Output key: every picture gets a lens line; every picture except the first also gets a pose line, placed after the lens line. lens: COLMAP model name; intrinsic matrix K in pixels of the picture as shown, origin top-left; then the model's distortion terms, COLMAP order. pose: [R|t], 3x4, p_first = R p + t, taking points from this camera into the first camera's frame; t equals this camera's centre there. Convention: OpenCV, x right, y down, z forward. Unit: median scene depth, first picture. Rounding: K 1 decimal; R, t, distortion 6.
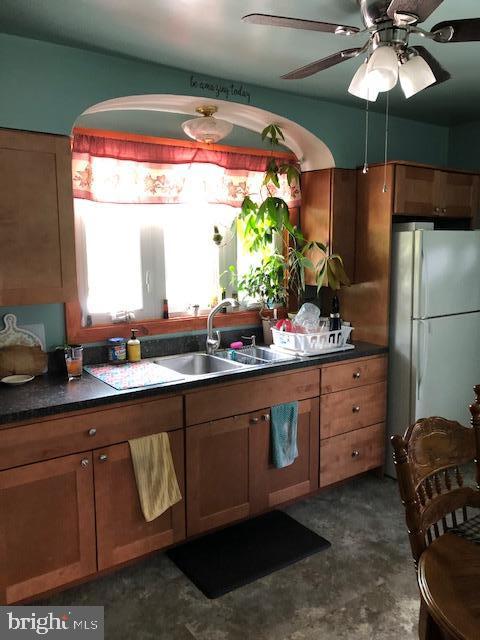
lens RADIAL K [[527.9, 0, 239.4], [0, 527.9, 316.5], [0, 0, 1]] dist [0.018005, -0.032219]
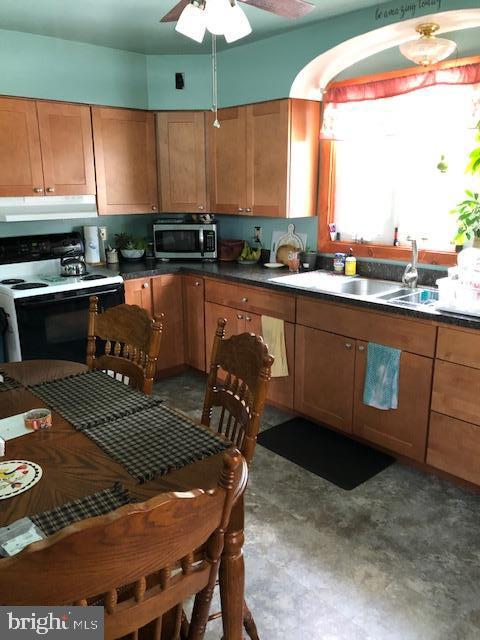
lens RADIAL K [[527.9, 0, 246.2], [0, 527.9, 316.4], [0, 0, 1]] dist [0.018005, -0.032219]
pose [[0.111936, 0.241253, -0.963985, 1.056513], [-0.129327, 0.965368, 0.226582, -0.074712], [0.985264, 0.099306, 0.139260, 0.678212]]
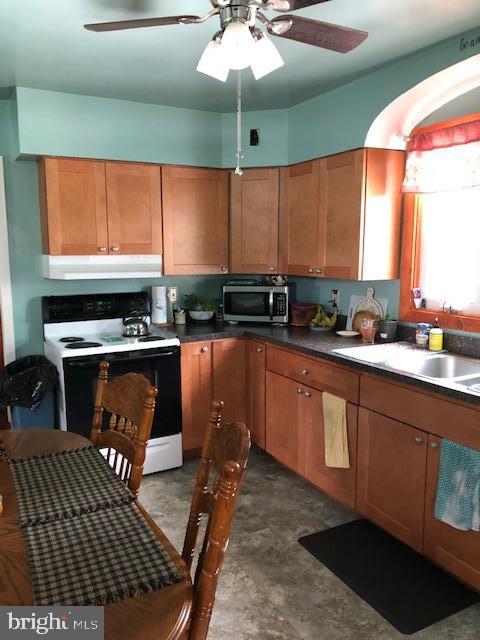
lens RADIAL K [[527.9, 0, 235.5], [0, 527.9, 321.0], [0, 0, 1]] dist [0.018005, -0.032219]
pose [[-0.141630, 0.136417, -0.980475, 0.911151], [-0.130390, 0.979259, 0.155083, -0.083760], [0.981295, 0.149809, -0.120905, 0.826858]]
